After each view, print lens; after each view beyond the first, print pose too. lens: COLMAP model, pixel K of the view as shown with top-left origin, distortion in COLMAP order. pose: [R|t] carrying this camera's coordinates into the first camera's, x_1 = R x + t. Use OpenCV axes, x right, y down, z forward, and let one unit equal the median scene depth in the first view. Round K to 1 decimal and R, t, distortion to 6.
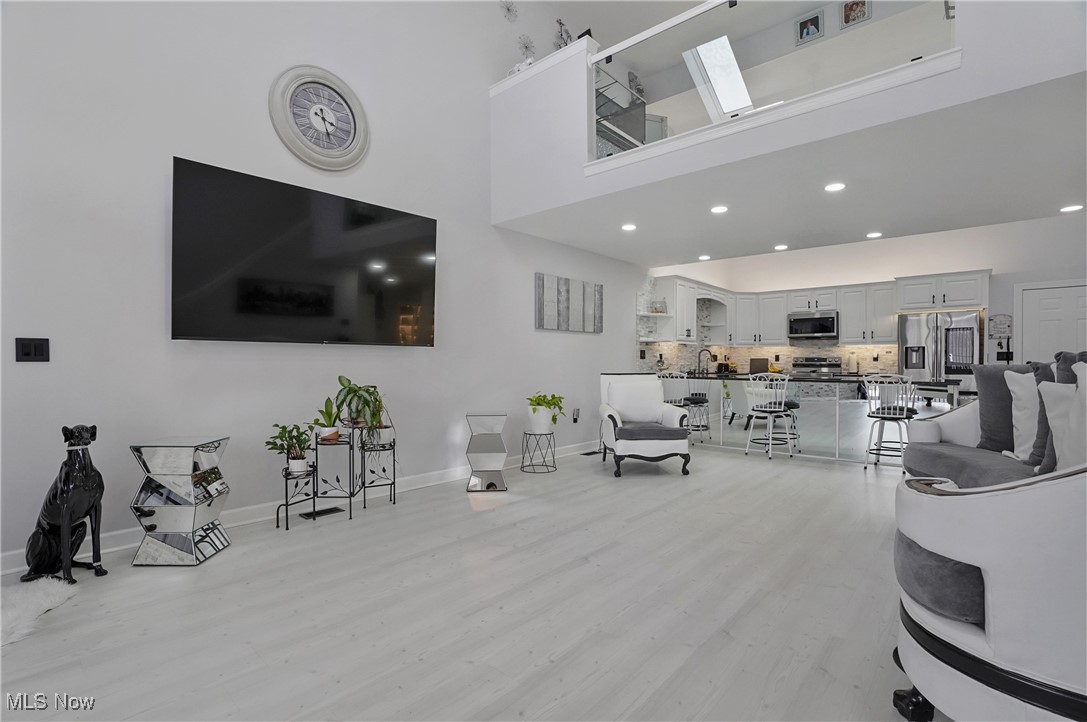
lens RADIAL K [[506.7, 0, 545.0], [0, 506.7, 365.9], [0, 0, 1]] dist [-0.074966, 0.030789]
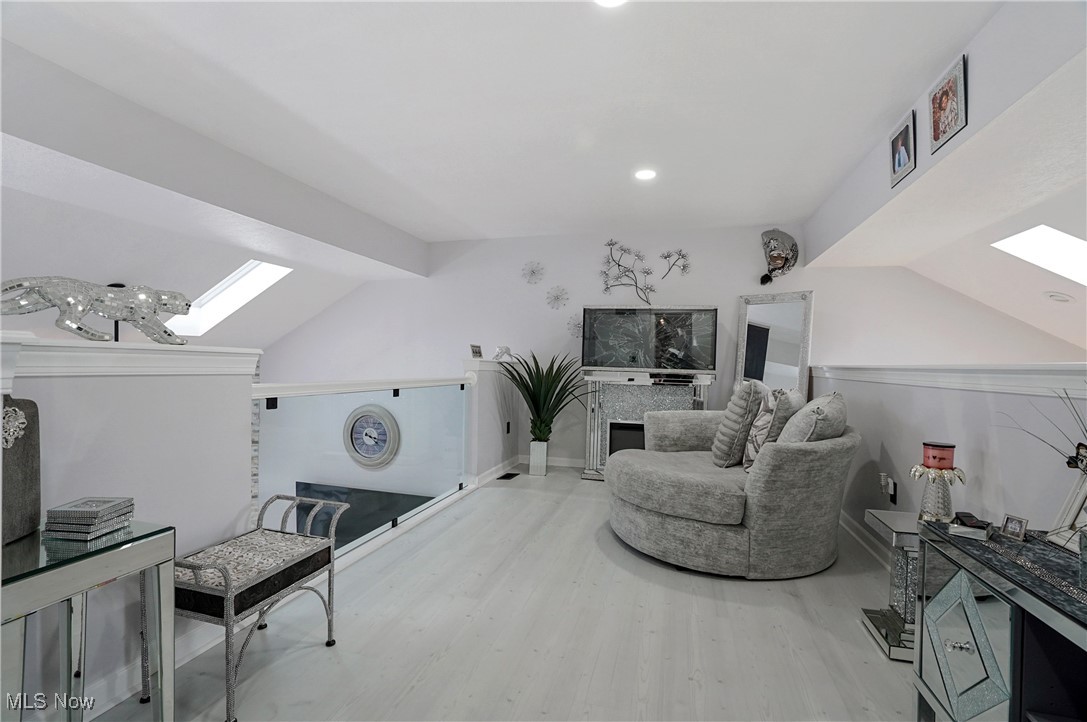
lens RADIAL K [[506.7, 0, 545.0], [0, 506.7, 365.9], [0, 0, 1]] dist [-0.074966, 0.030789]
pose [[0.445041, 0.013707, -0.895405, 0.751277], [-0.026444, 0.999648, 0.002160, -0.450486], [0.895119, 0.022717, 0.445247, 0.468913]]
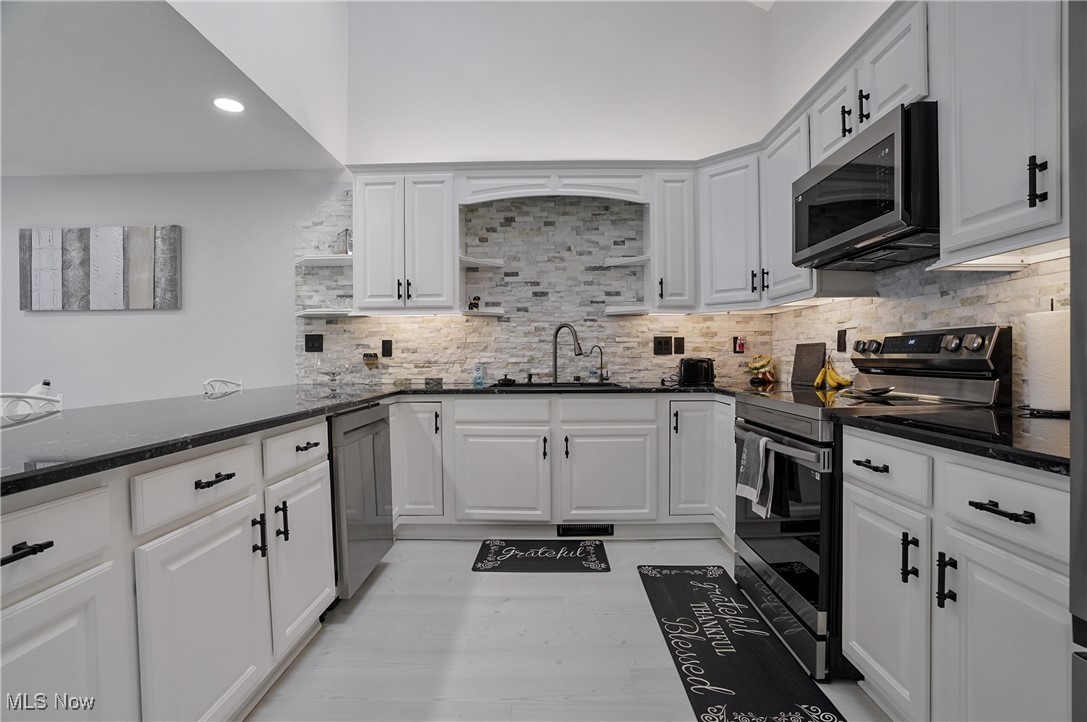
lens RADIAL K [[506.7, 0, 545.0], [0, 506.7, 365.9], [0, 0, 1]] dist [-0.074966, 0.030789]
pose [[0.649542, 0.006989, -0.760294, 0.850249], [0.001582, 0.999943, 0.010544, -0.004999], [0.760324, -0.008052, 0.649494, 0.997784]]
